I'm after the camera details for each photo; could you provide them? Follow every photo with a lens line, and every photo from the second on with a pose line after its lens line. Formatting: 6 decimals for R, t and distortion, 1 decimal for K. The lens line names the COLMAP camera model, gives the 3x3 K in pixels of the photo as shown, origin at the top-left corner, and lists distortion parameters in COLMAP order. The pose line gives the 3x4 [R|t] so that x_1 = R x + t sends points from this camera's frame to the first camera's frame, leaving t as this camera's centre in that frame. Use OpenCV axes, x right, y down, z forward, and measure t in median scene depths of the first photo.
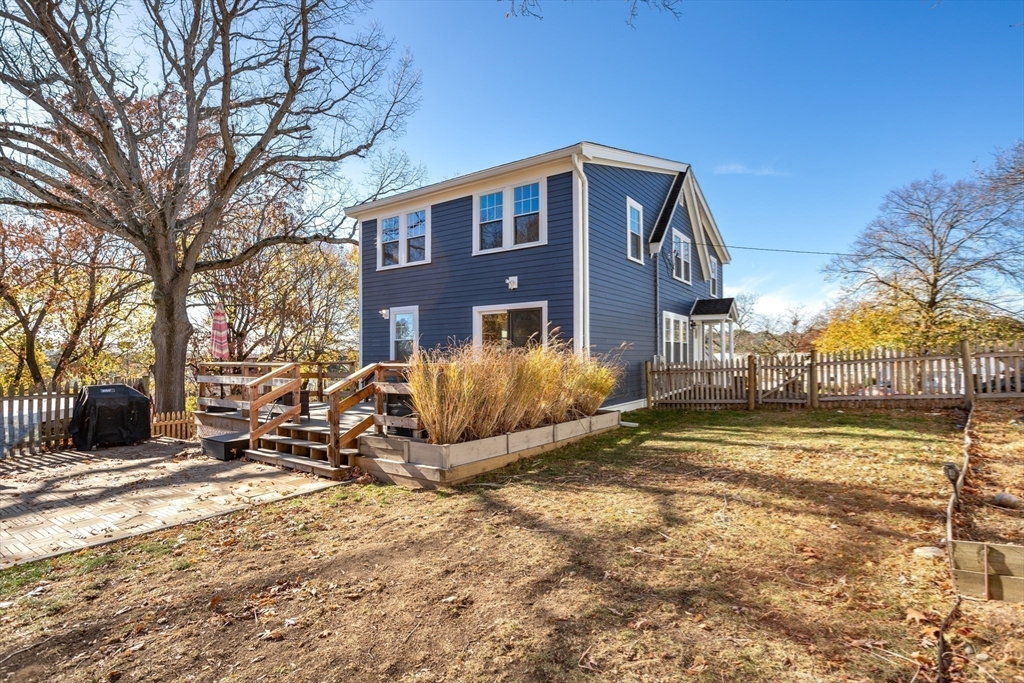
lens RADIAL K [[509.3, 0, 515.9], [0, 509.3, 349.2], [0, 0, 1]] dist [-0.040627, 0.034339]
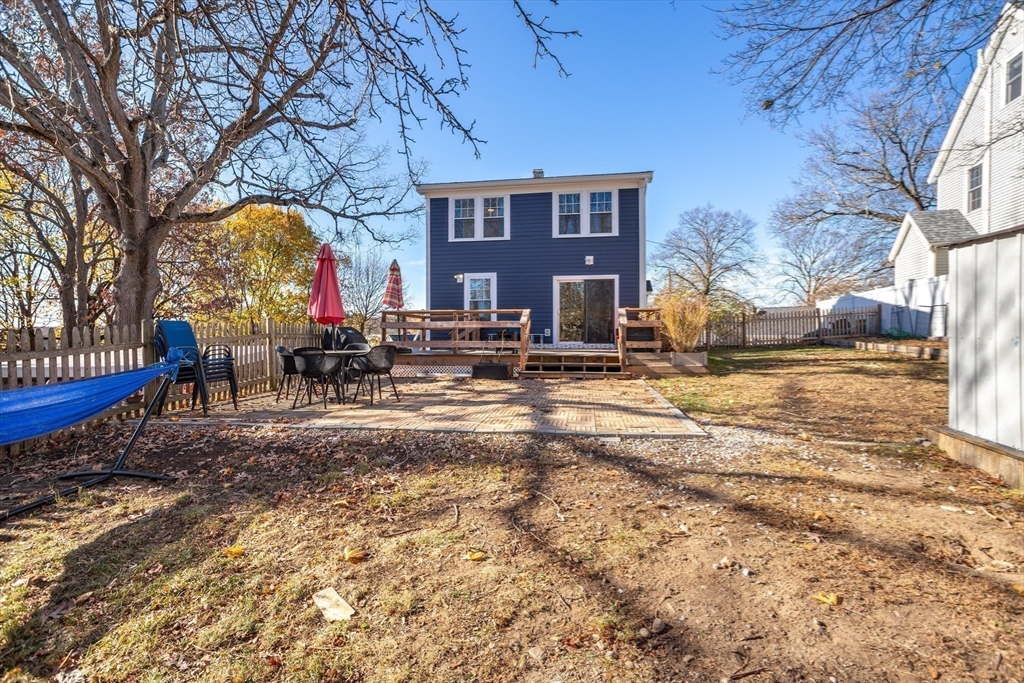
lens RADIAL K [[496.4, 0, 512.0], [0, 496.4, 341.5], [0, 0, 1]] dist [-0.049974, 0.031556]
pose [[0.901604, -0.002595, 0.432554, -0.701013], [-0.009159, 0.999643, 0.025089, 0.053415], [-0.432464, -0.026582, 0.901259, -0.127828]]
